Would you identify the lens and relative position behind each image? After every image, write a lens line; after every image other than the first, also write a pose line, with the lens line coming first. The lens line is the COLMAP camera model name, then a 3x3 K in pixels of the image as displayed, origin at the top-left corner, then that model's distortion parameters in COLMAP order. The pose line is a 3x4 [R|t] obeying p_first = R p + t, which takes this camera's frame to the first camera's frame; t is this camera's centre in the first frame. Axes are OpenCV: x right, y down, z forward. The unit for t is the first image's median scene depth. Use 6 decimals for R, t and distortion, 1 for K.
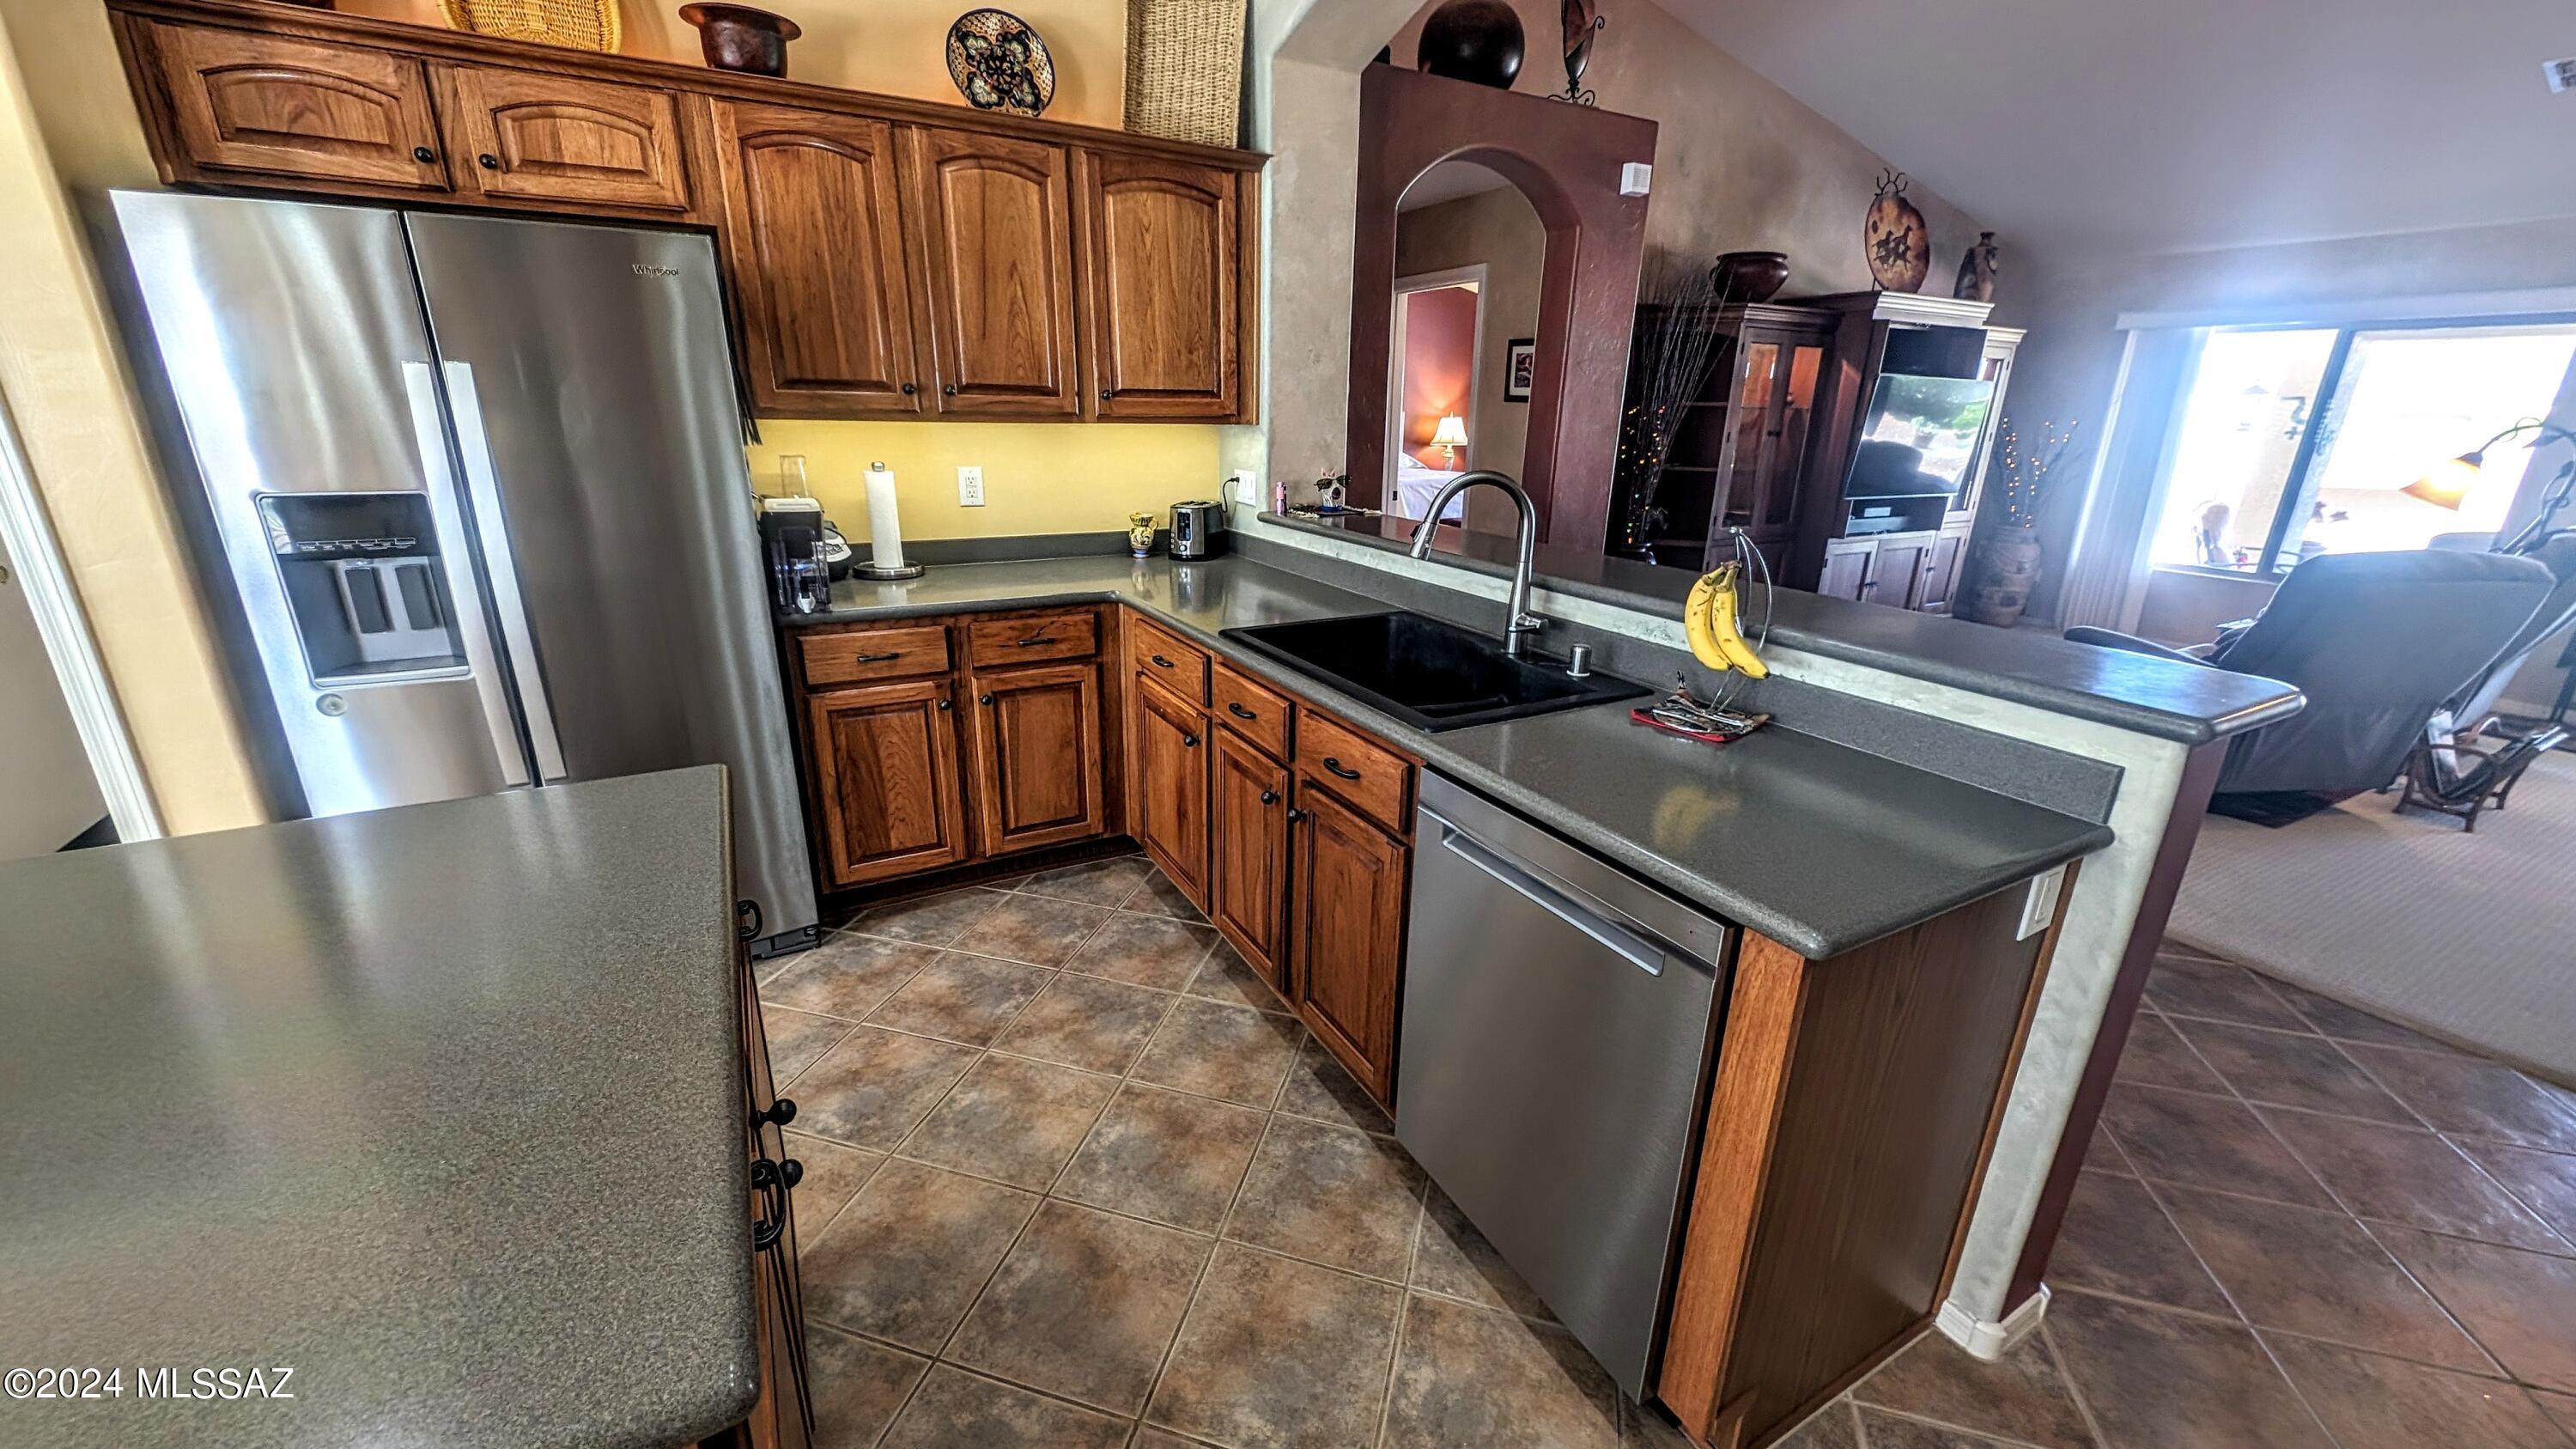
lens RADIAL K [[968.2, 0, 1288.0], [0, 968.2, 724.5], [0, 0, 1]] dist [0.019049, -0.007365]
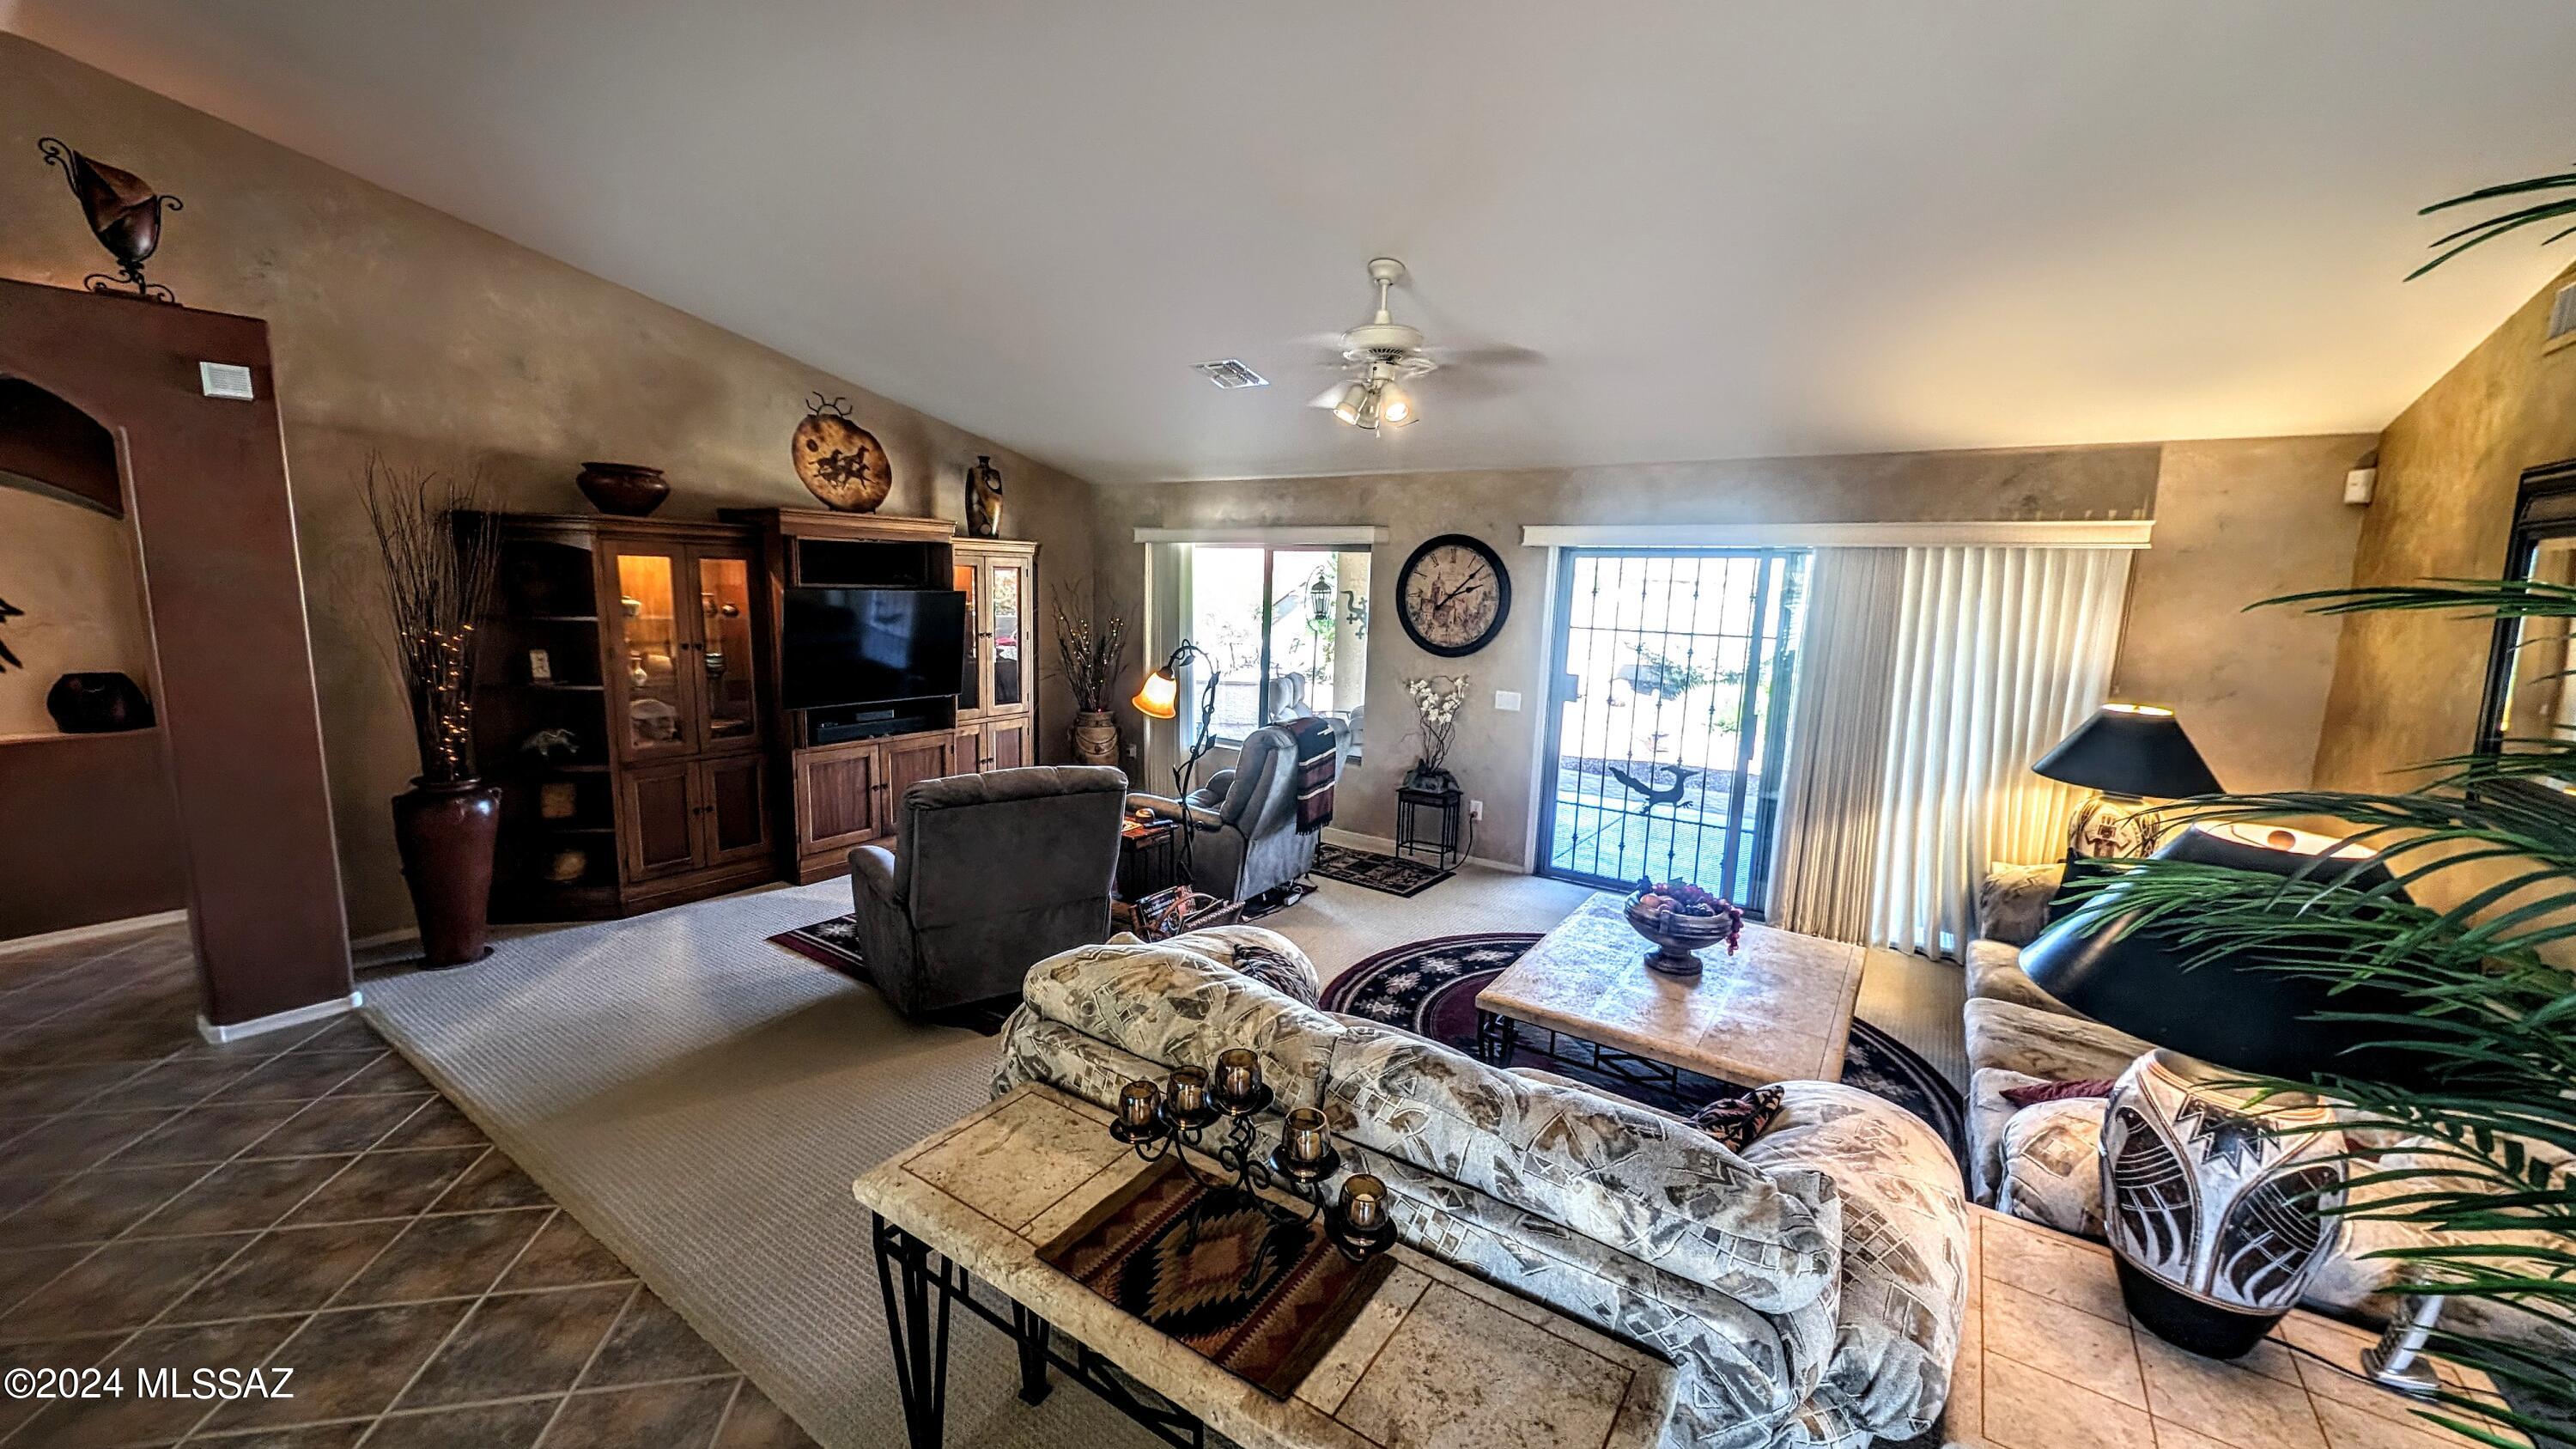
lens RADIAL K [[968.6, 0, 1288.0], [0, 968.6, 724.5], [0, 0, 1]] dist [0.015435, -0.002673]
pose [[0.896240, -0.061230, 0.439323, 0.575148], [0.125205, 0.985073, -0.118130, -0.040845], [-0.425532, 0.160879, 0.890528, -0.066746]]
